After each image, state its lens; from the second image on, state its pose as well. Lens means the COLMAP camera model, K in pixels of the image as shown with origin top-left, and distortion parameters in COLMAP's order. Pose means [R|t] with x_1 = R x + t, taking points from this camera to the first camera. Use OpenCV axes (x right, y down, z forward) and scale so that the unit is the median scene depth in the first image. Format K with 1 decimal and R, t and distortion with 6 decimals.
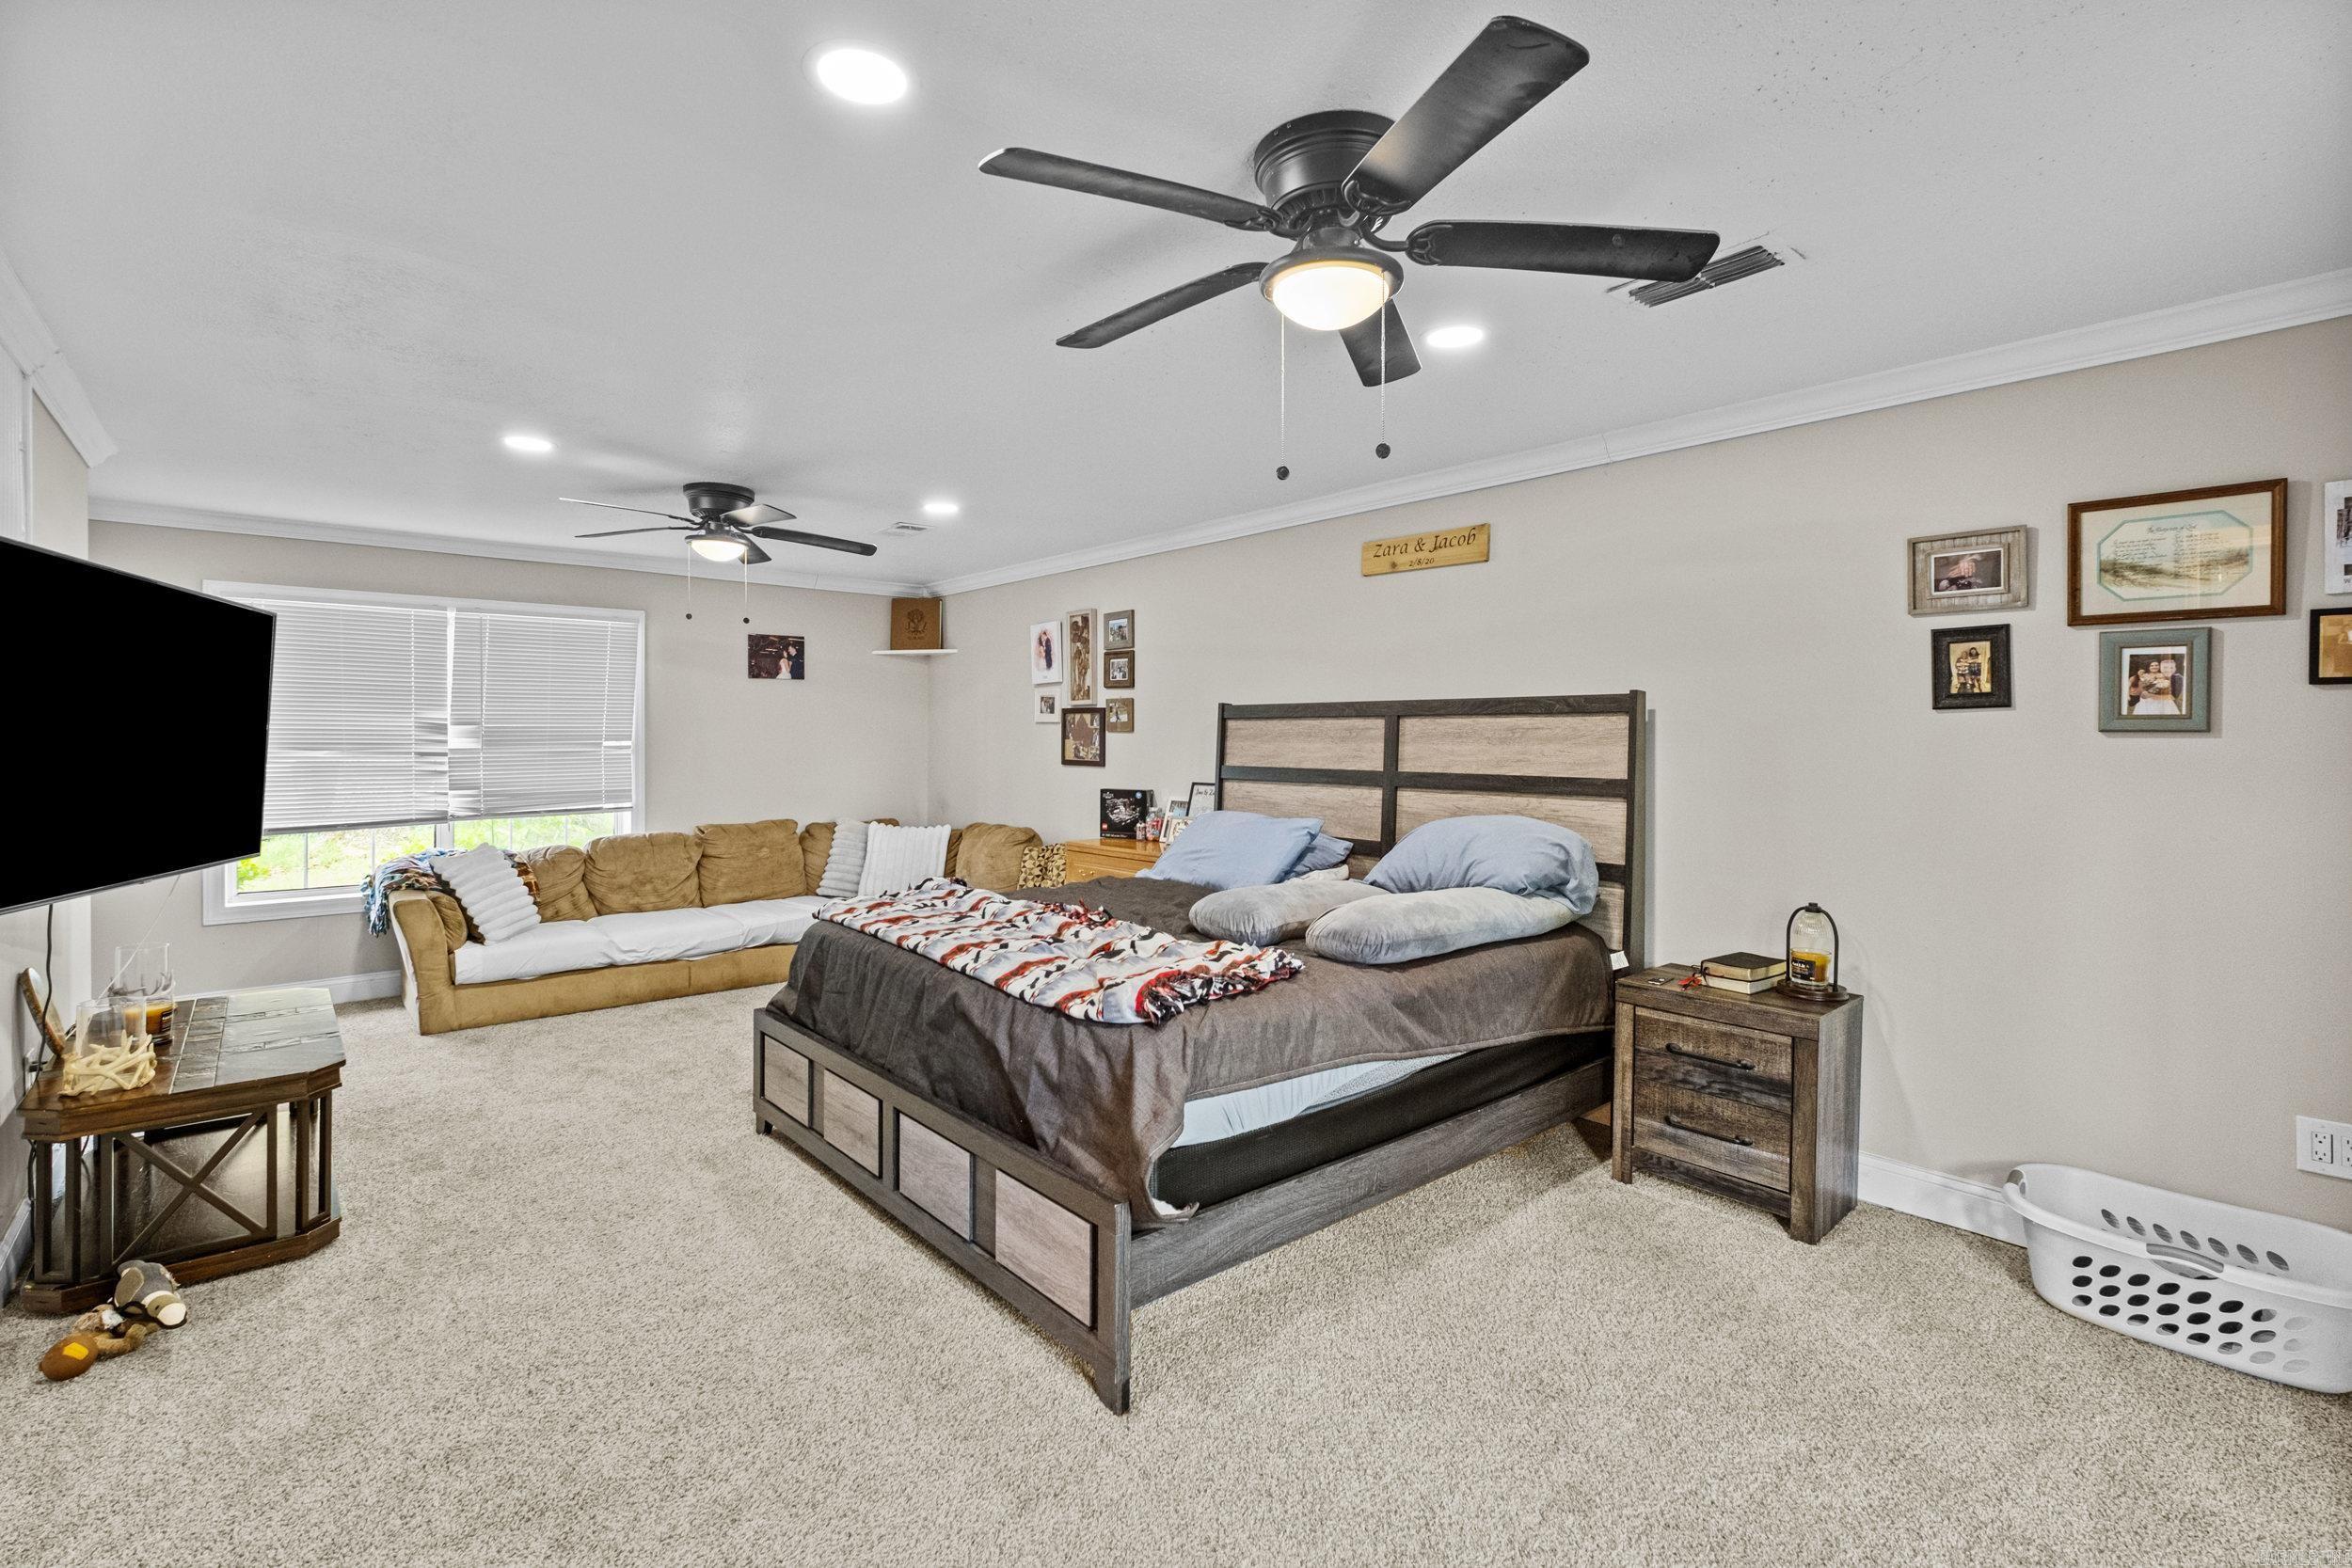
lens RADIAL K [[1015.6, 0, 1170.3], [0, 1015.6, 745.9], [0, 0, 1]] dist [-0.000432, -0.000045]
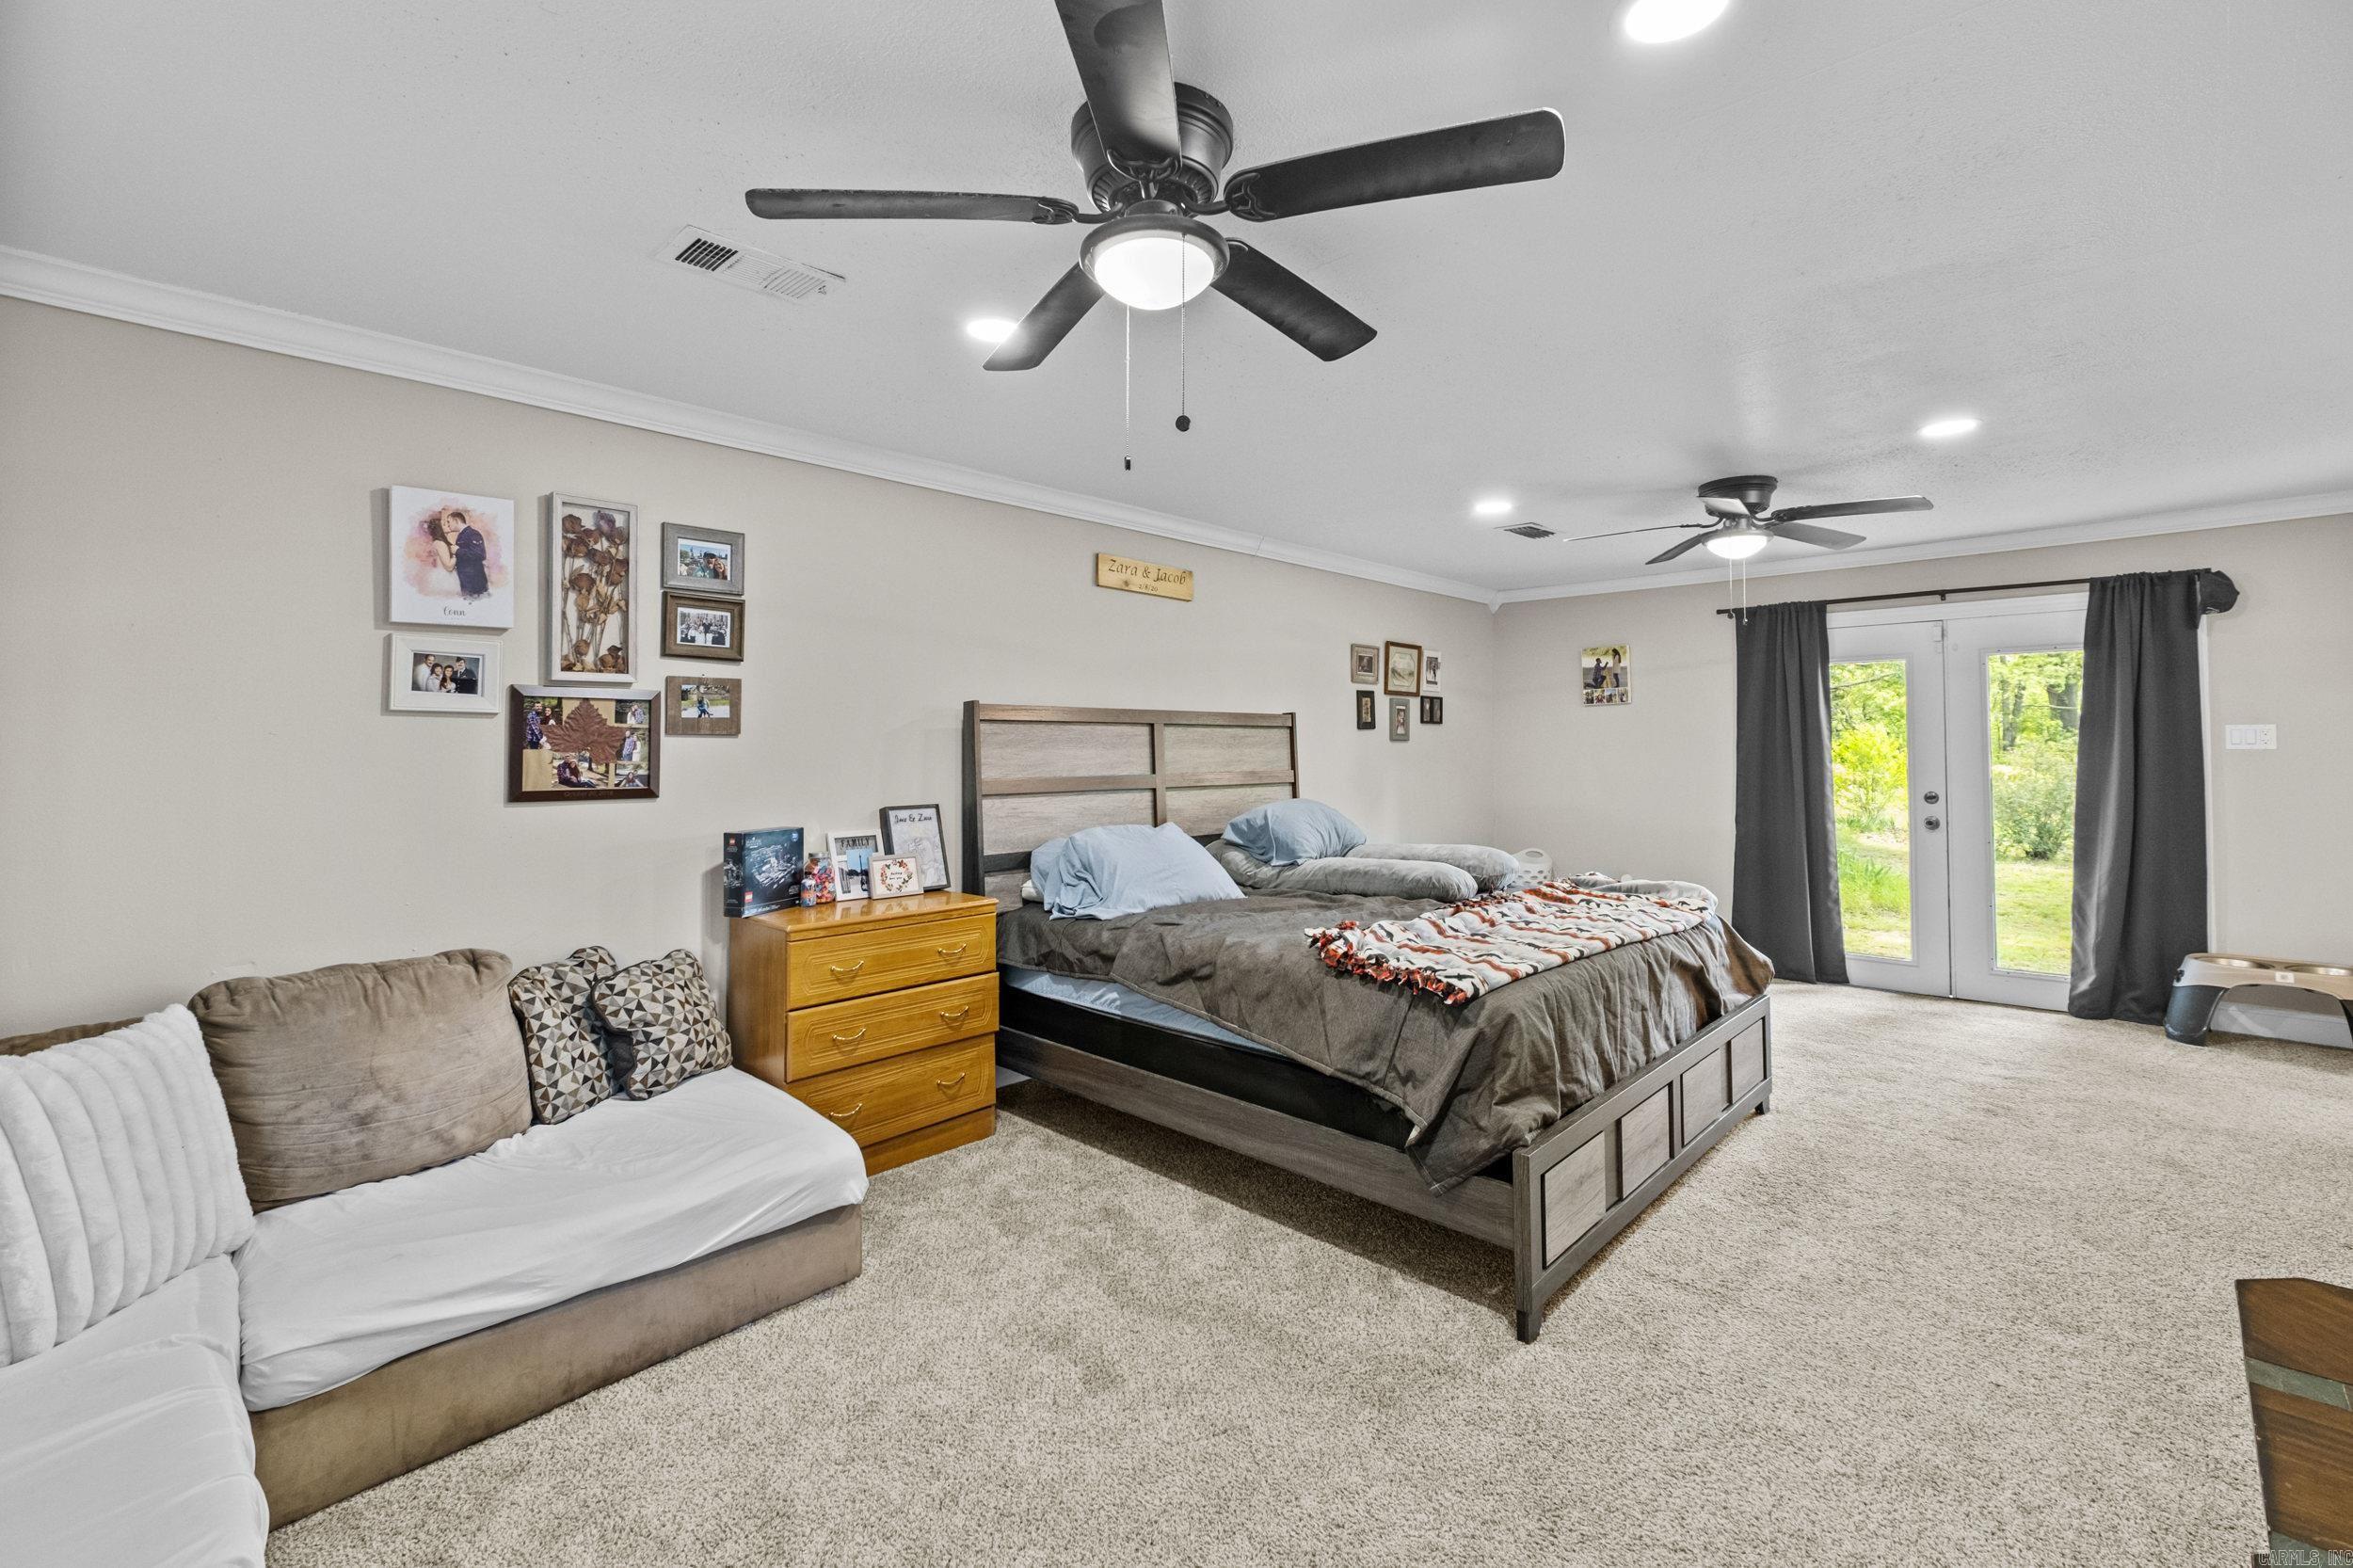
lens RADIAL K [[1016.1, 0, 1170.8], [0, 1016.1, 745.9], [0, 0, 1]] dist [-0.000432, -0.000045]
pose [[-0.066712, -0.006376, 0.997752, -0.667101], [0.007143, 0.999951, 0.006867, -0.010110], [-0.997747, 0.007585, -0.066663, 0.796517]]
